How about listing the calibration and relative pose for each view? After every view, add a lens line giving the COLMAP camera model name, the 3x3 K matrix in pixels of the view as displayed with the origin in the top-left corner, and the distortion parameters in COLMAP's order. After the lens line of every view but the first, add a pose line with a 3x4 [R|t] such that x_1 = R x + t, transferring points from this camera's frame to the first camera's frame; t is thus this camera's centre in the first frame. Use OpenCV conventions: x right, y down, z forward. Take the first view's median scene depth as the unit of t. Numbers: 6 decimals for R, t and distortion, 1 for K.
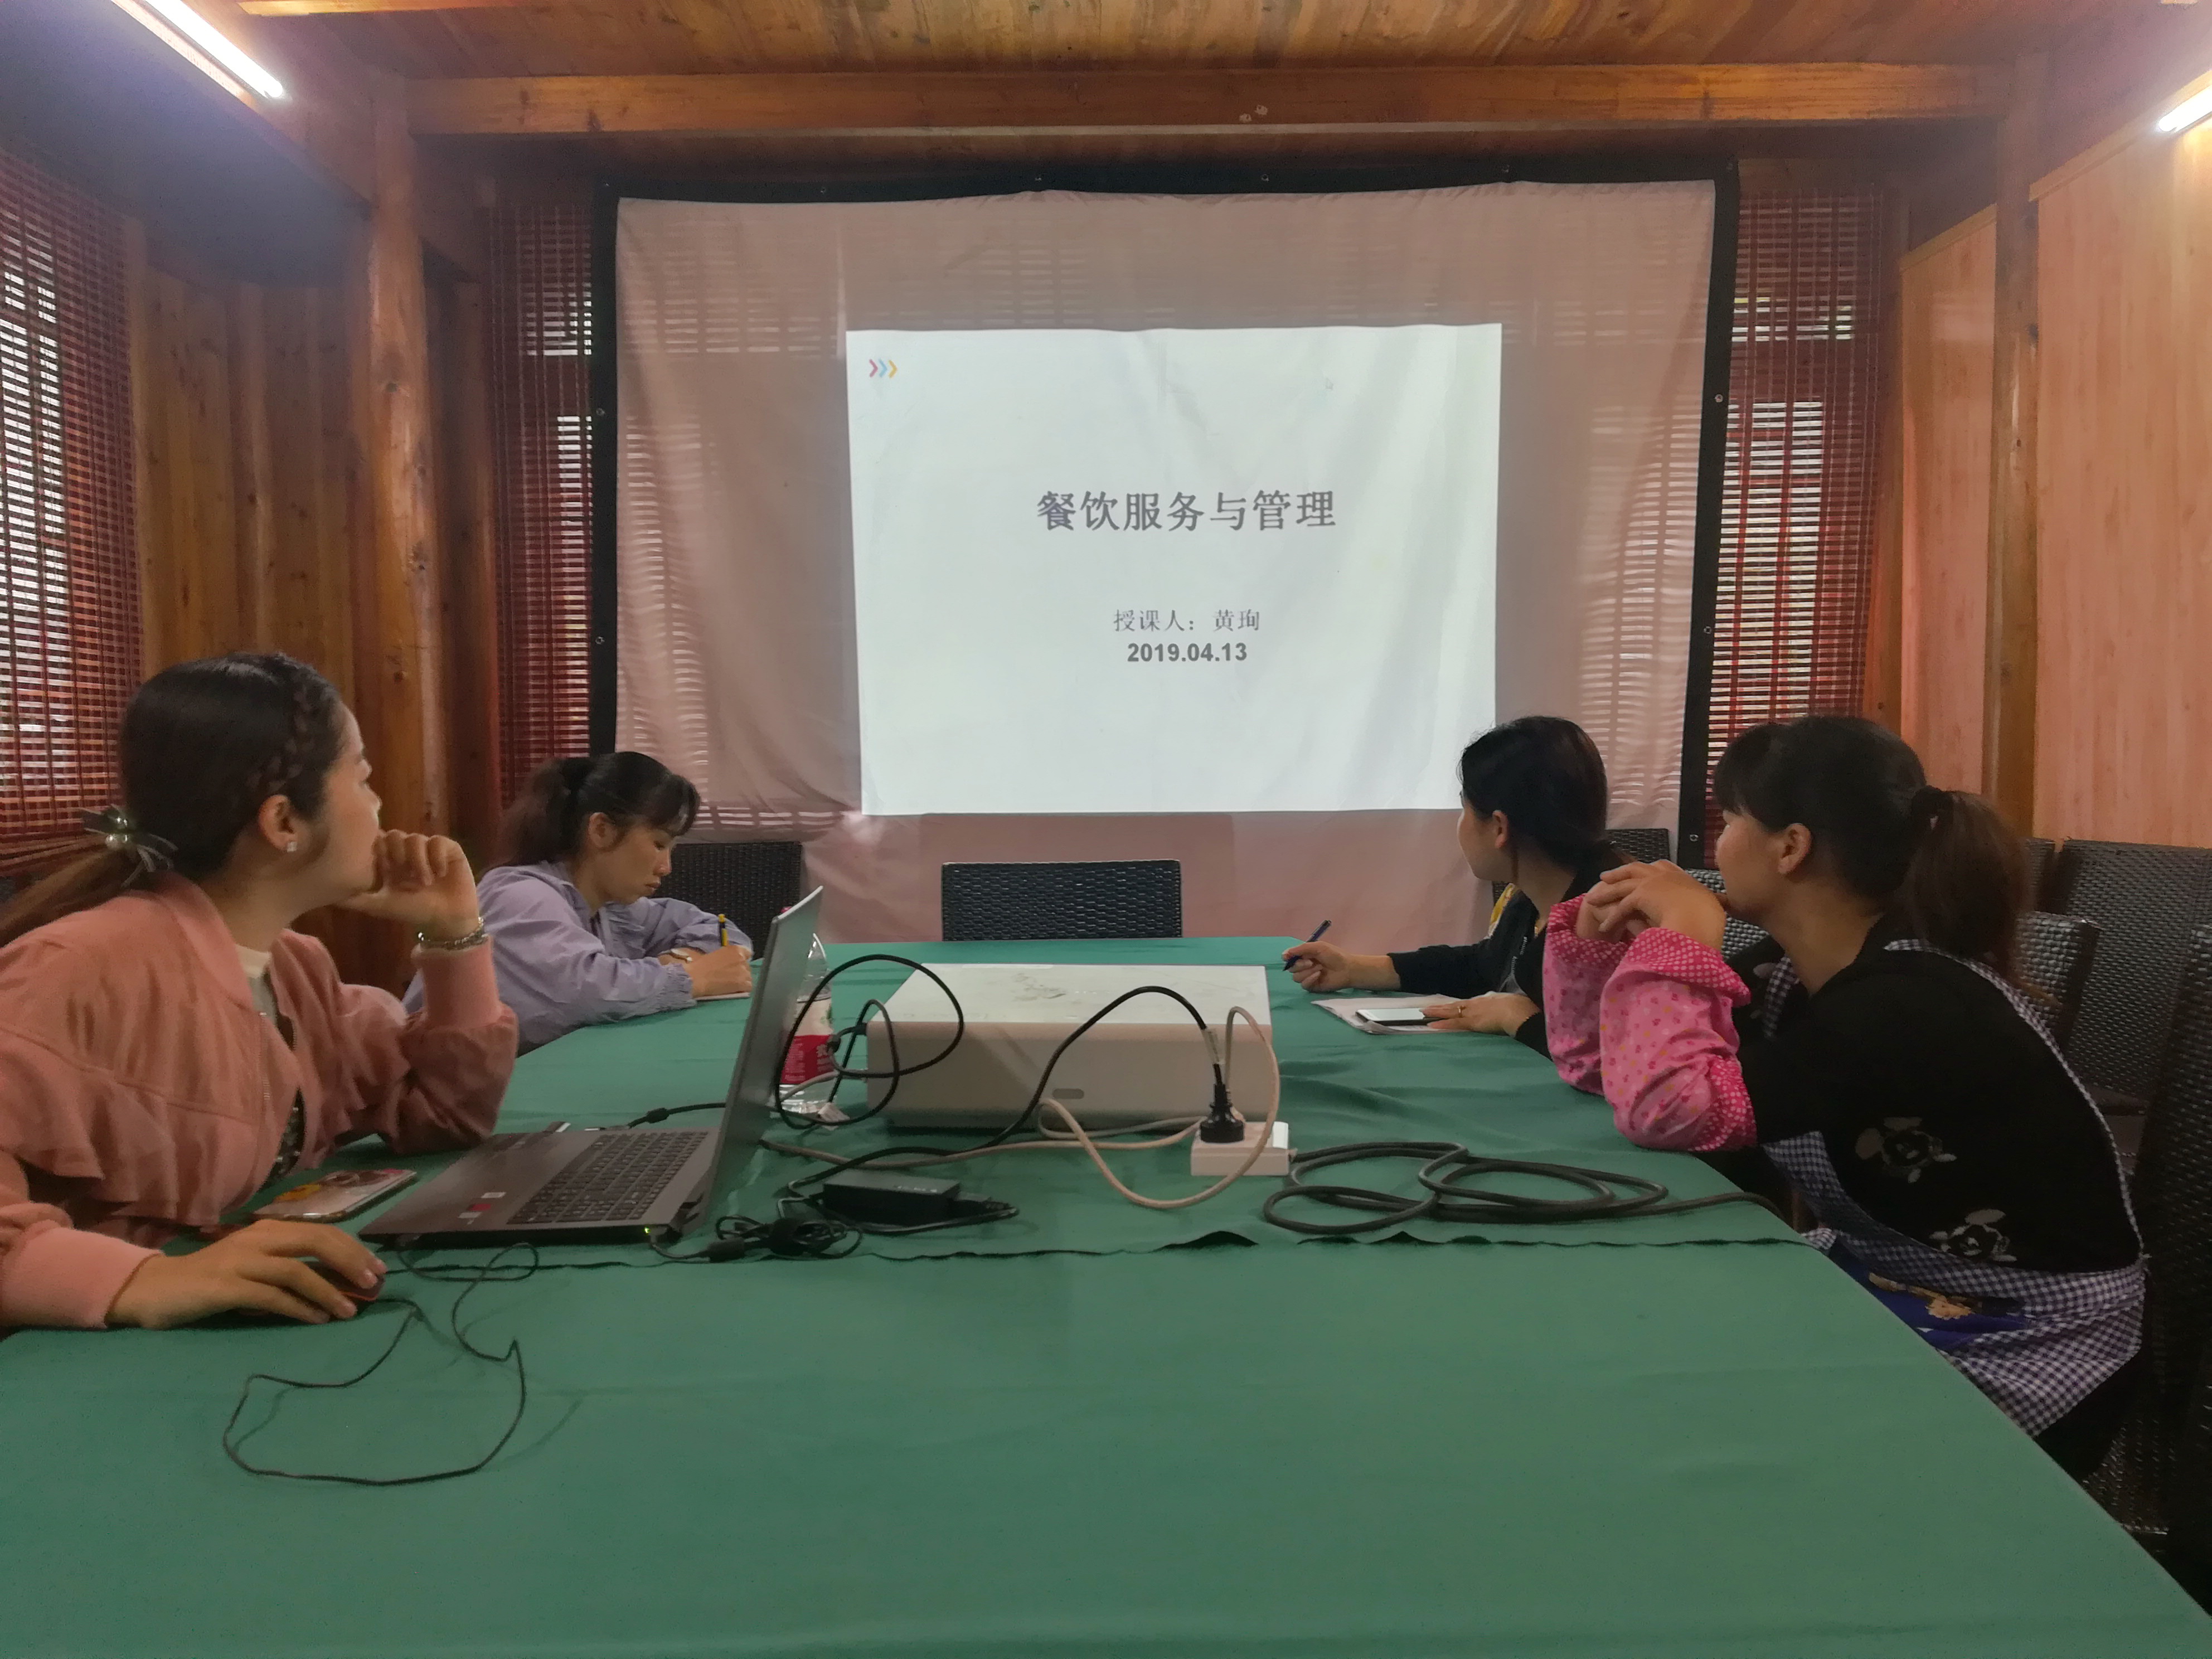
lens RADIAL K [[1723.8, 0, 1131.0], [0, 1723.8, 832.6], [0, 0, 1]] dist [0.050808, -0.075732]
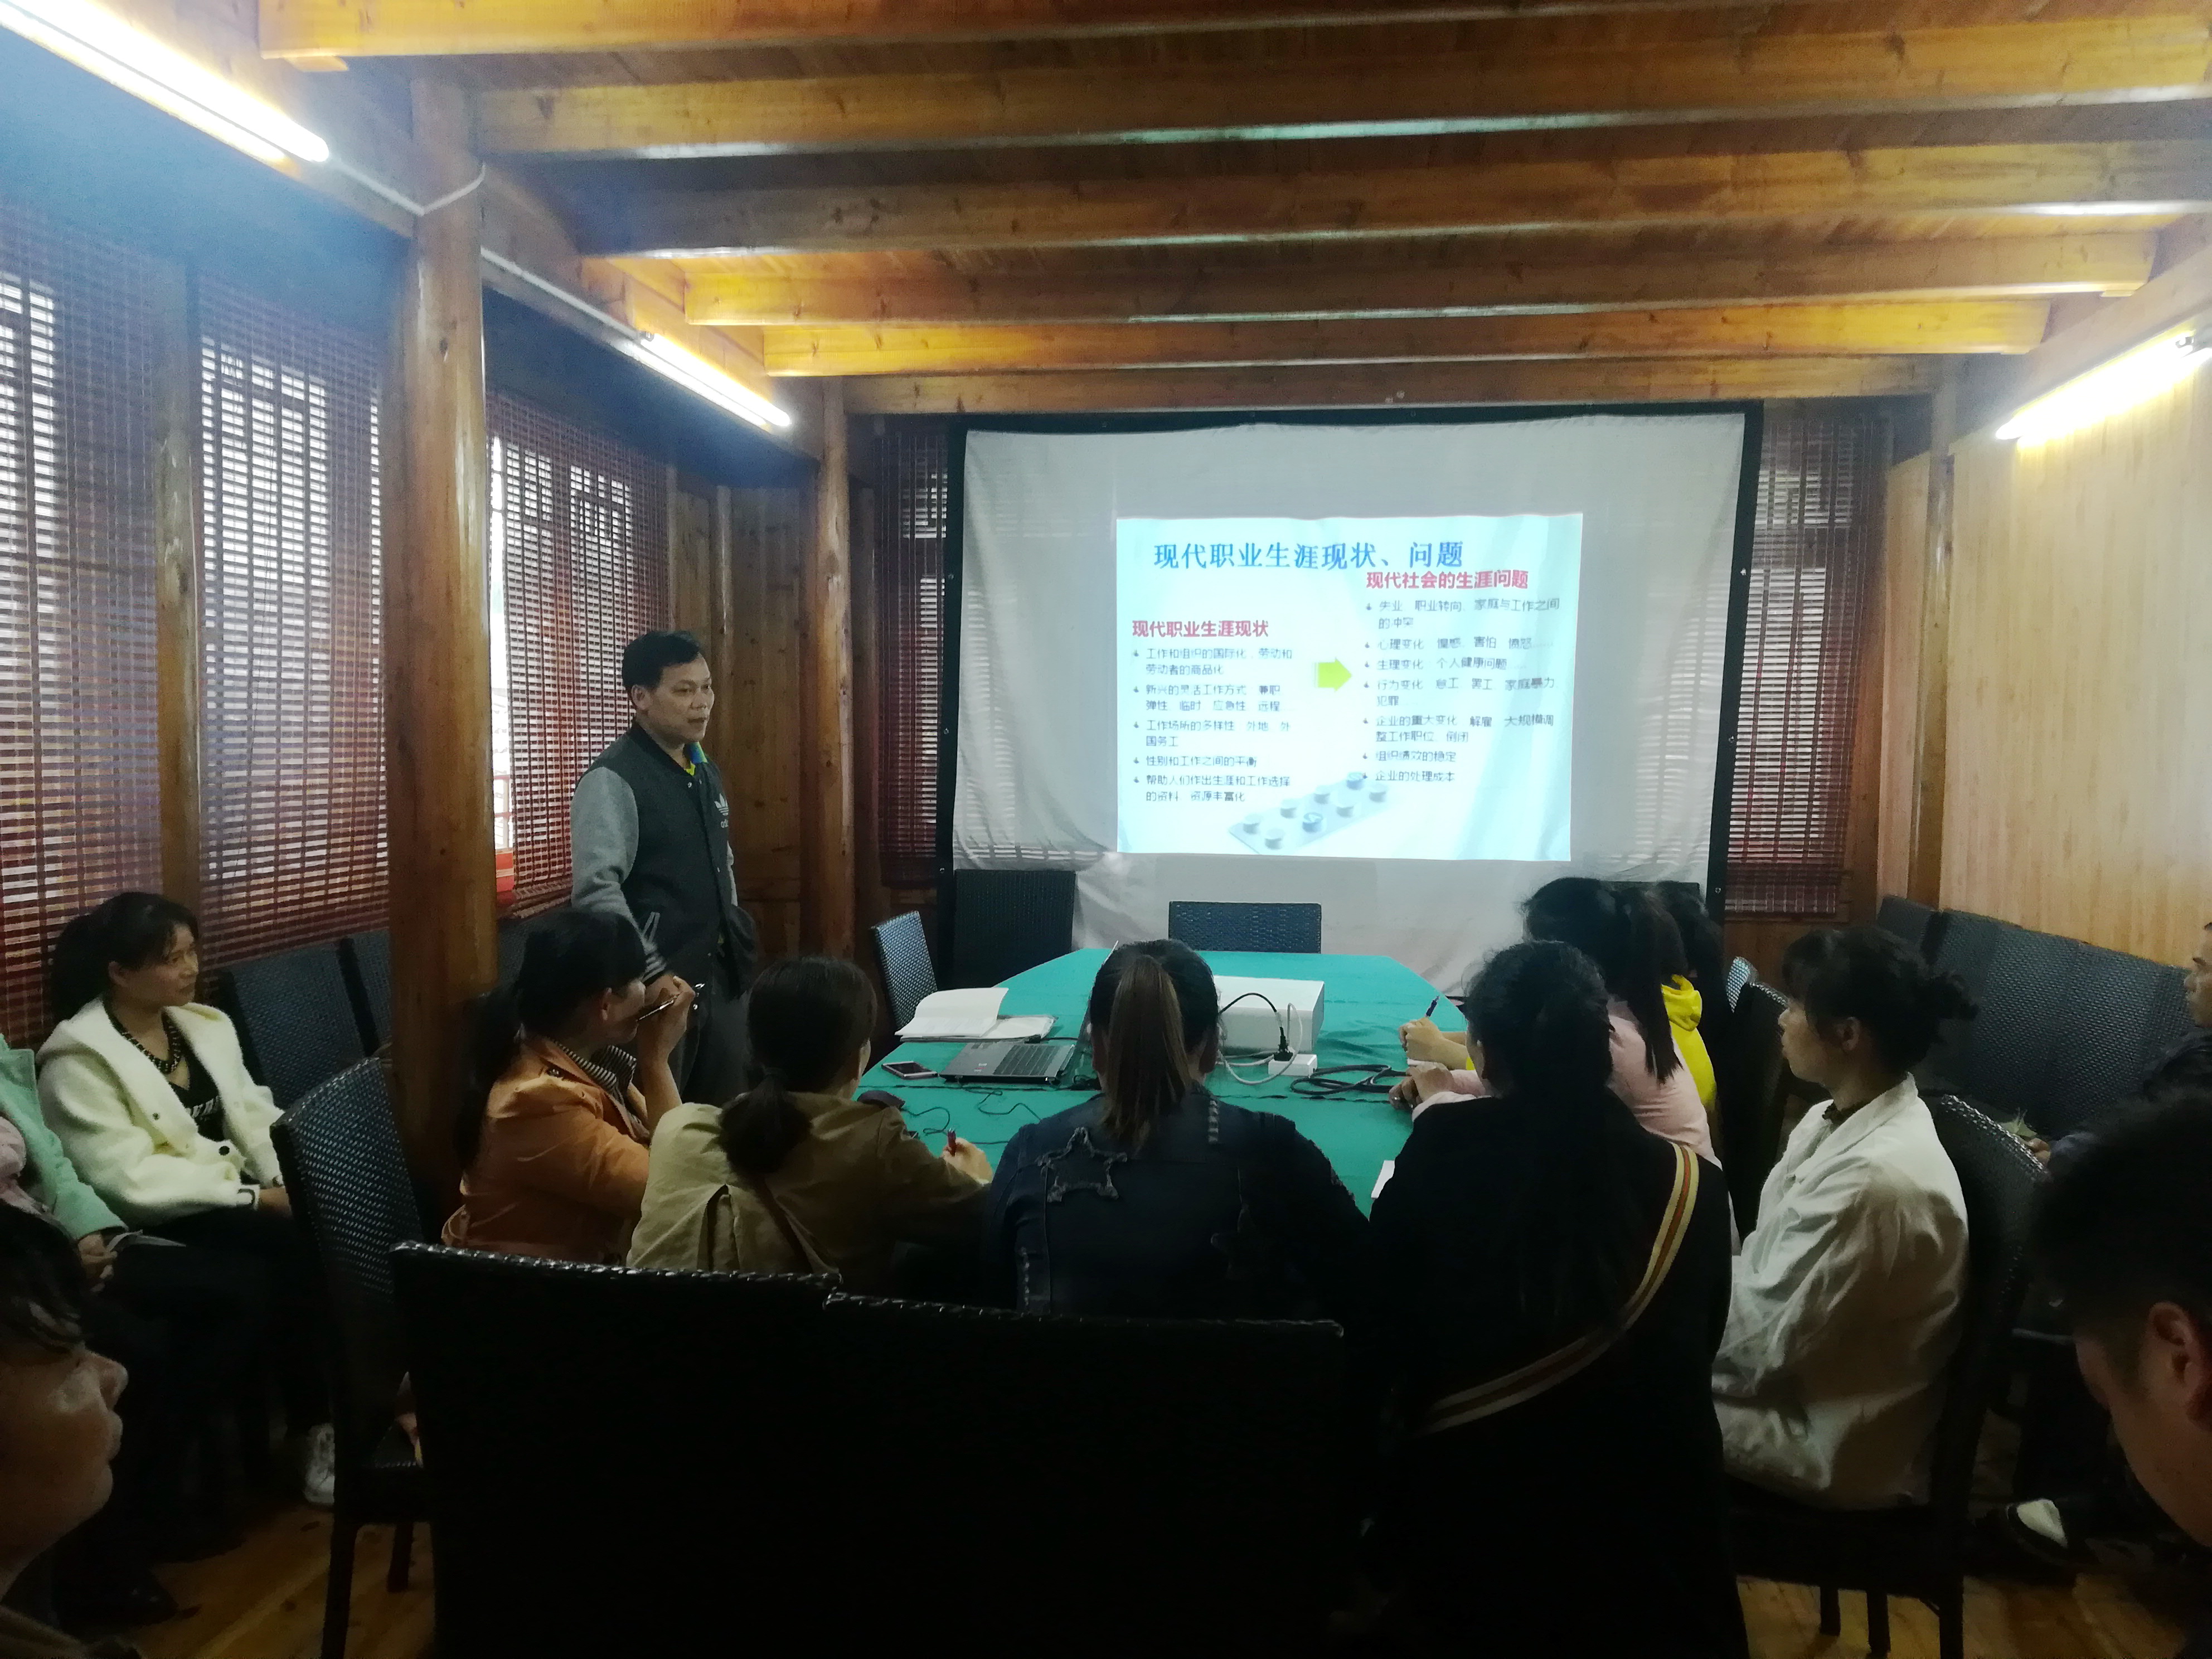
lens RADIAL K [[1723.8, 0, 1131.0], [0, 1723.8, 832.6], [0, 0, 1]] dist [0.050808, -0.075732]
pose [[0.990064, 0.030339, -0.137305, 0.053399], [-0.028572, 0.999482, 0.014818, -0.050738], [0.137683, -0.010748, 0.990418, -0.431411]]
